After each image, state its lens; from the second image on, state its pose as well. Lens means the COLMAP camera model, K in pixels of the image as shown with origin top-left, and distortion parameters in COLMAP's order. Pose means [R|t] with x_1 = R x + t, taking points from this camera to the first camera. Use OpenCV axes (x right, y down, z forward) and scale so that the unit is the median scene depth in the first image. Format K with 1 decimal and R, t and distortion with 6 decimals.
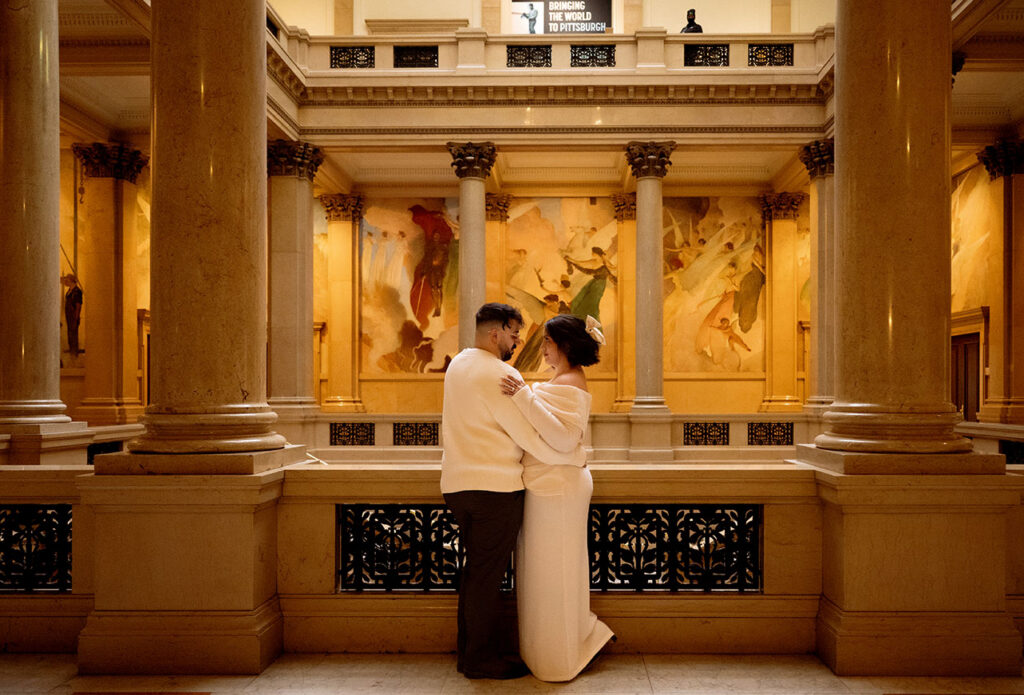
lens RADIAL K [[729.1, 0, 559.6], [0, 729.1, 411.5], [0, 0, 1]] dist [0.024888, -0.009221]
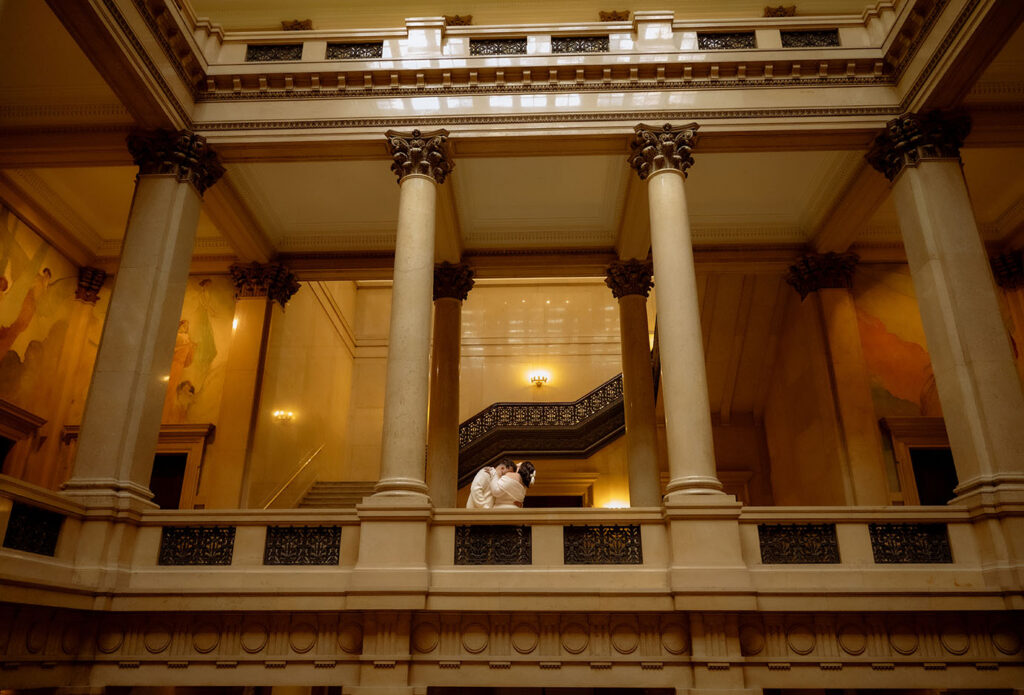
lens RADIAL K [[747.4, 0, 512.1], [0, 747.4, 350.7], [0, 0, 1]] dist [0.026313, -0.006313]
pose [[0.999676, -0.008598, -0.023958, -0.008152], [-0.001169, 0.924717, -0.380653, 0.091229], [0.025427, 0.380558, 0.924407, 0.295658]]
